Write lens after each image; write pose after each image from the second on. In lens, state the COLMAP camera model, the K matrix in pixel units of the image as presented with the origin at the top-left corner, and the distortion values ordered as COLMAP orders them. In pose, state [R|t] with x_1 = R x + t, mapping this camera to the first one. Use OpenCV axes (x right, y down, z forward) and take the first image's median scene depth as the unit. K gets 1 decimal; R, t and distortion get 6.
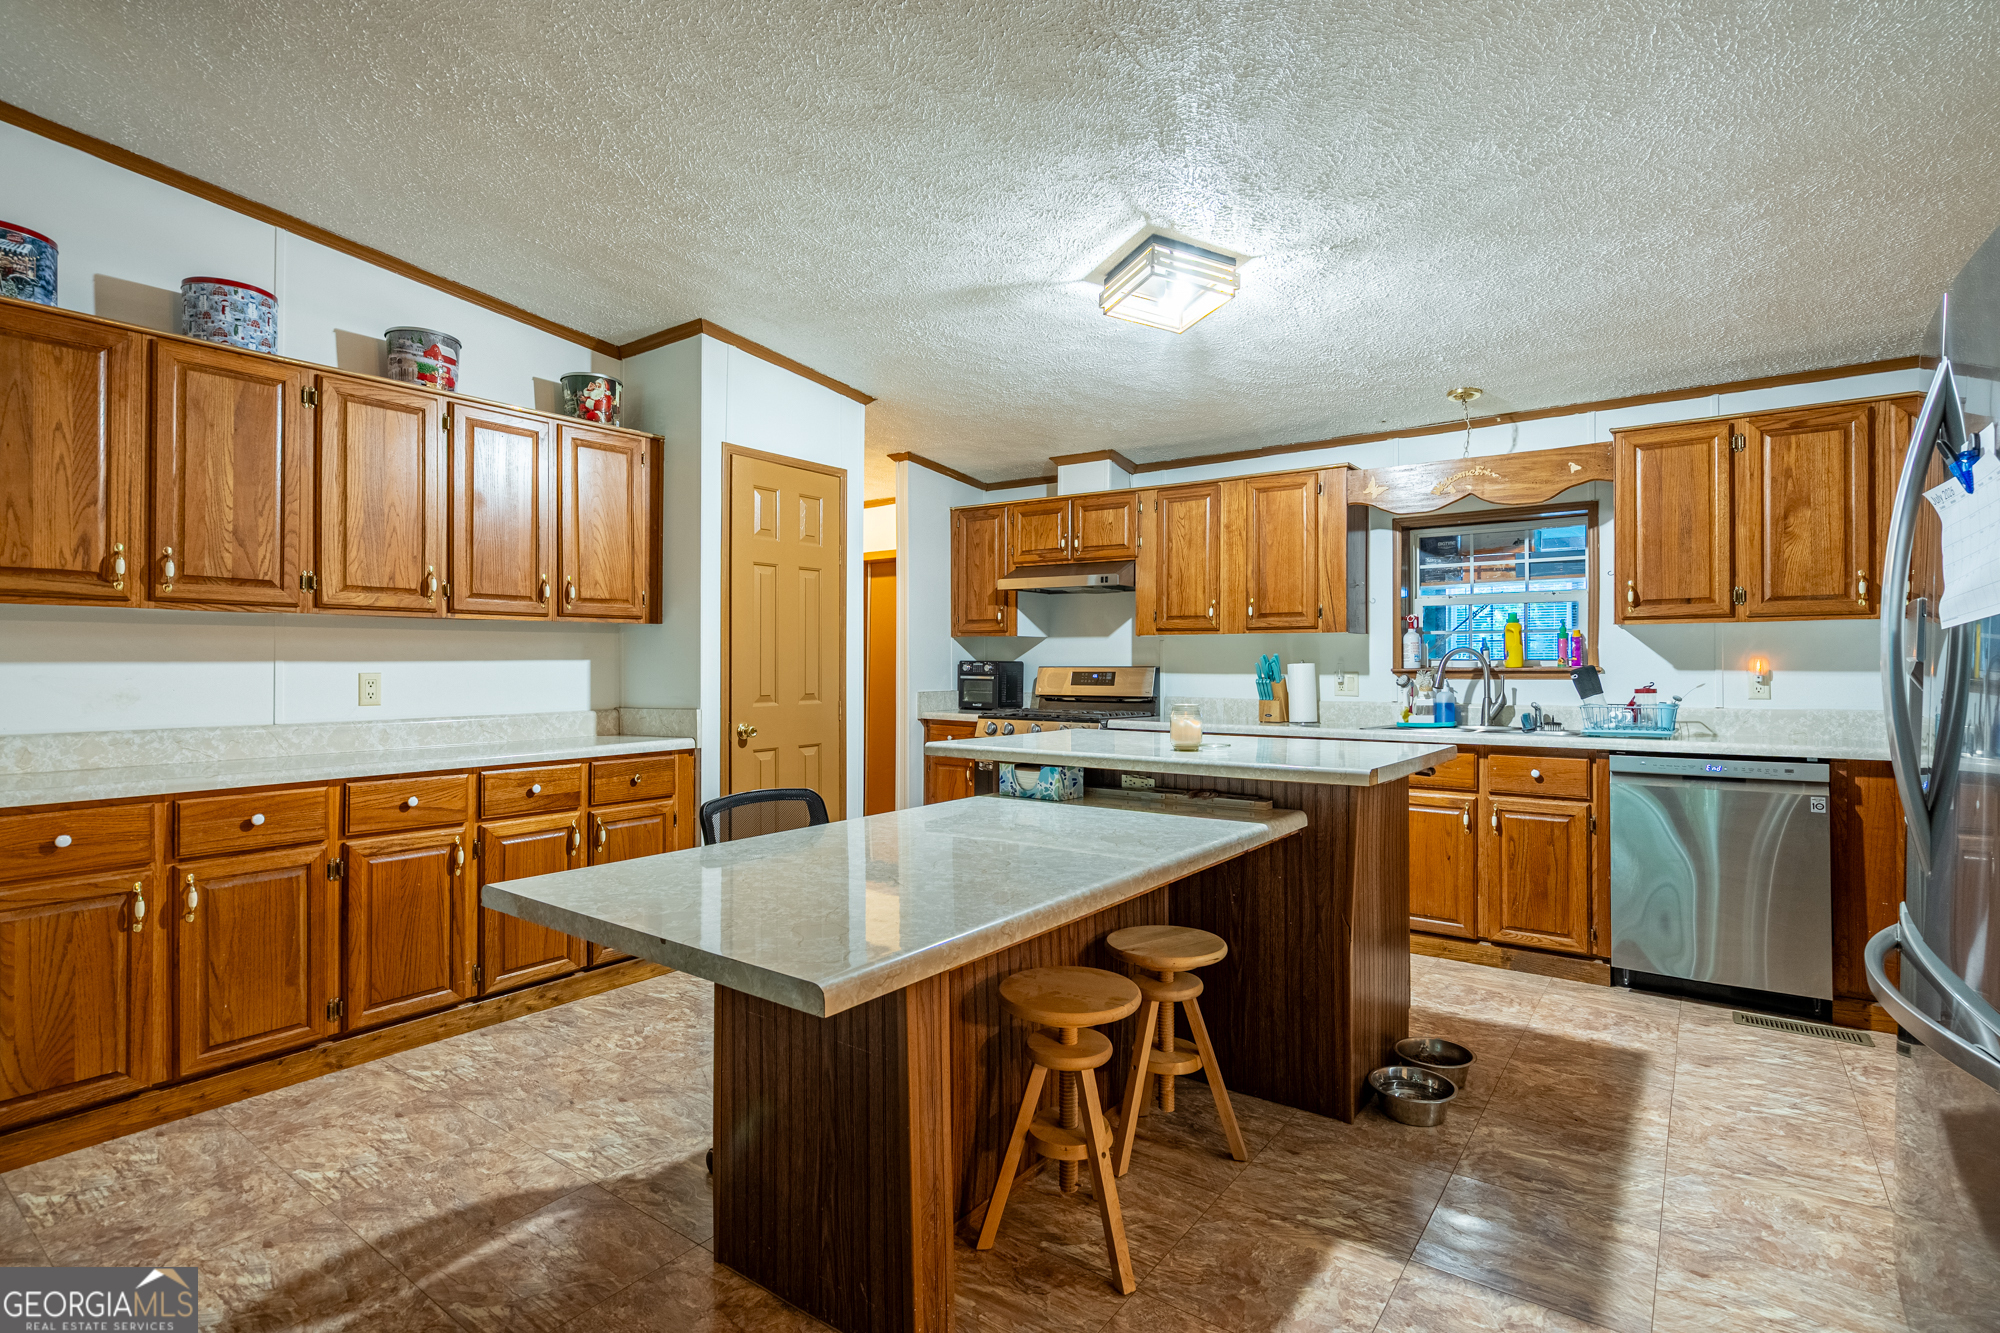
lens RADIAL K [[984.7, 0, 1019.1], [0, 984.7, 671.3], [0, 0, 1]] dist [-0.005464, 0.000224]
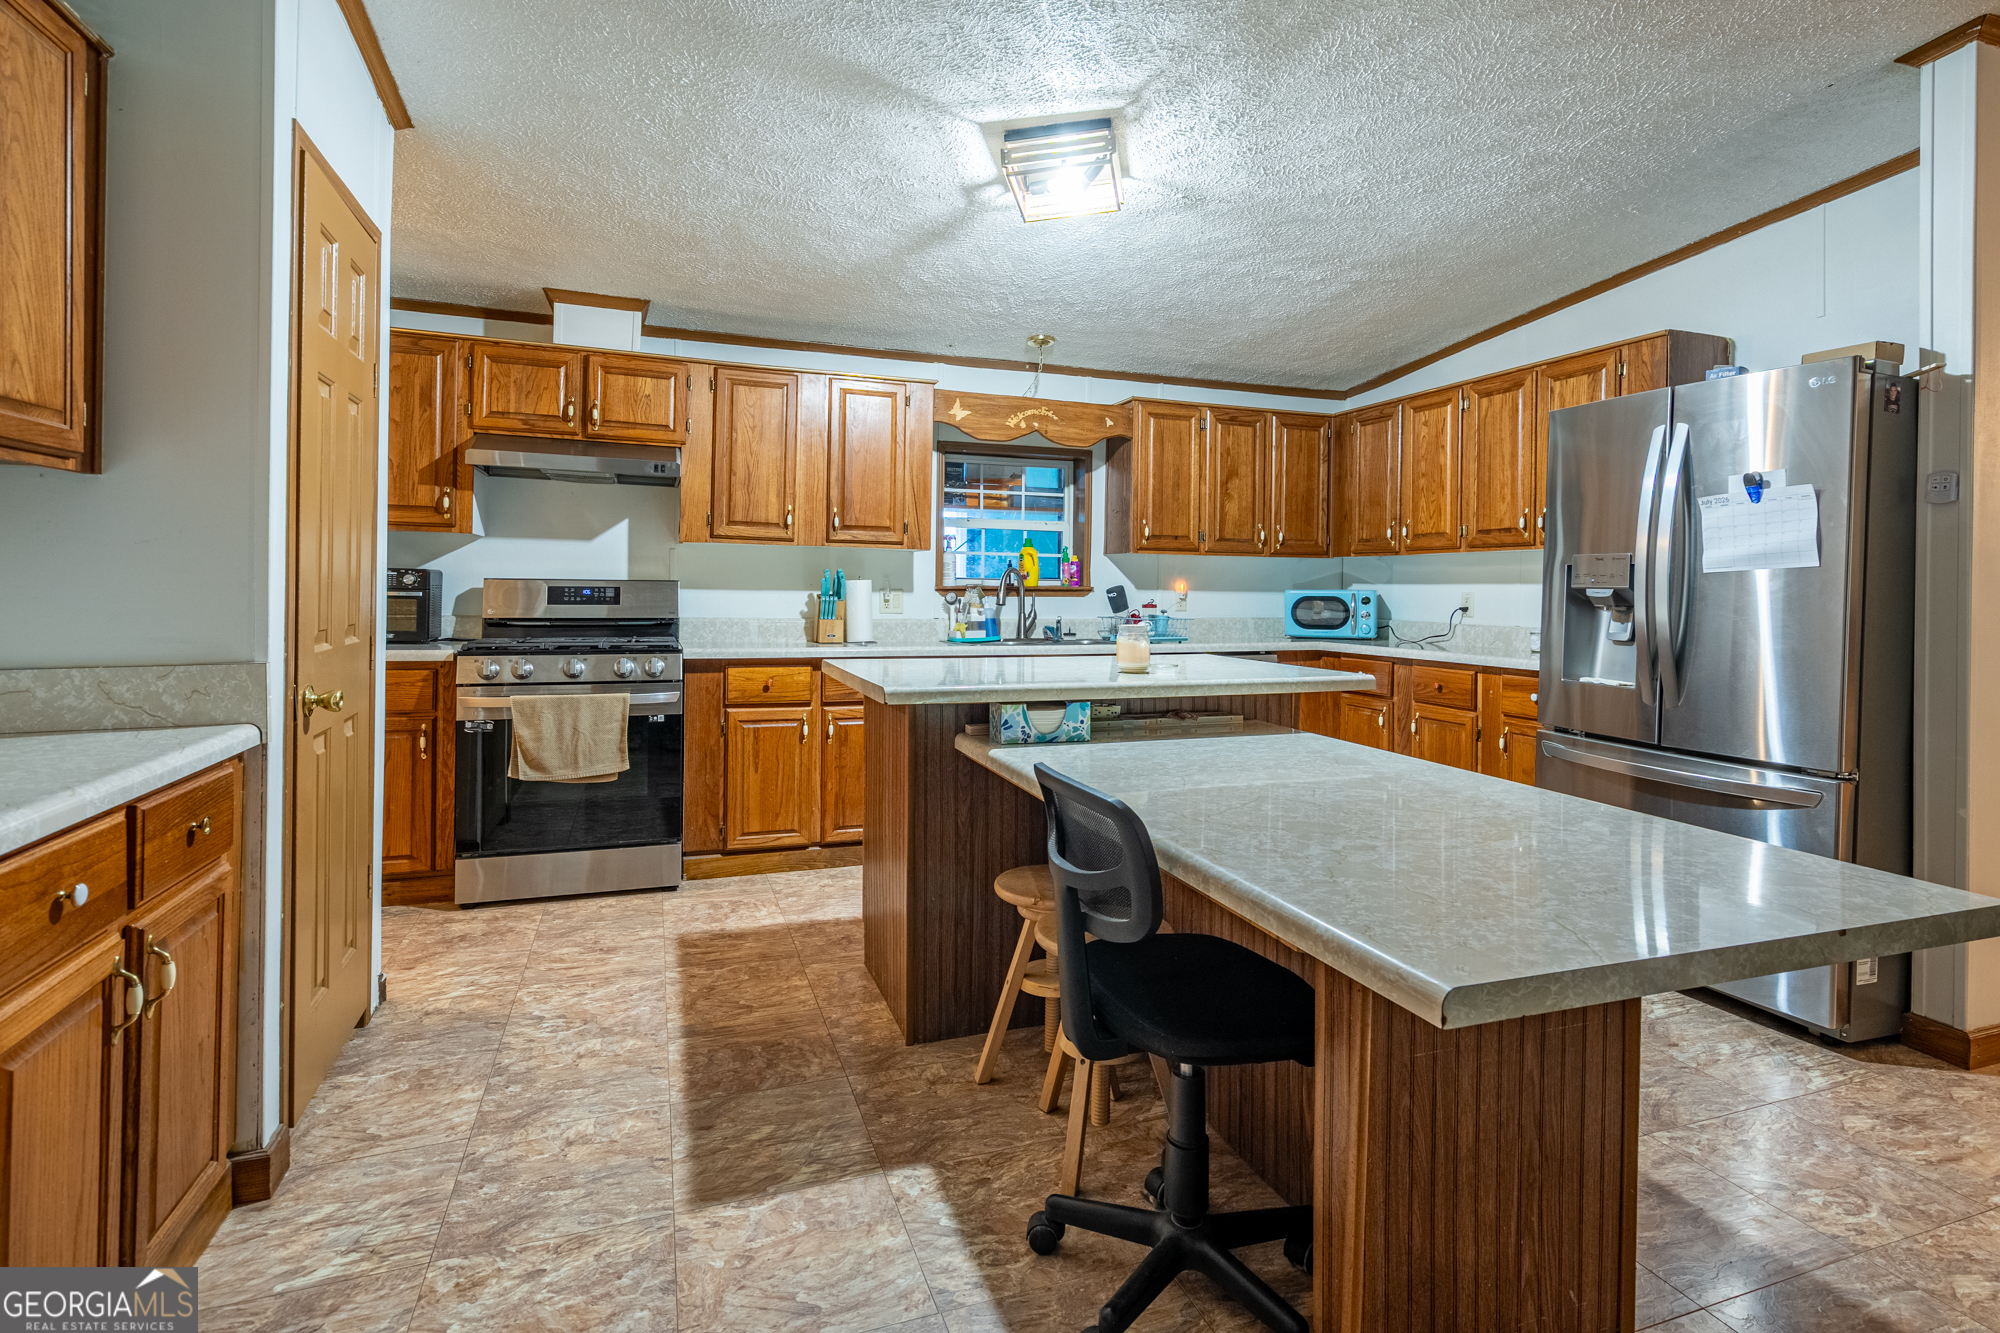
lens RADIAL K [[984.7, 0, 1052.9], [0, 984.7, 597.3], [0, 0, 1]] dist [-0.005464, 0.000224]
pose [[0.539911, -0.001914, 0.841720, -0.442208], [-0.008285, 0.999937, 0.007589, -0.000036], [-0.841682, -0.011071, 0.539861, 0.355371]]
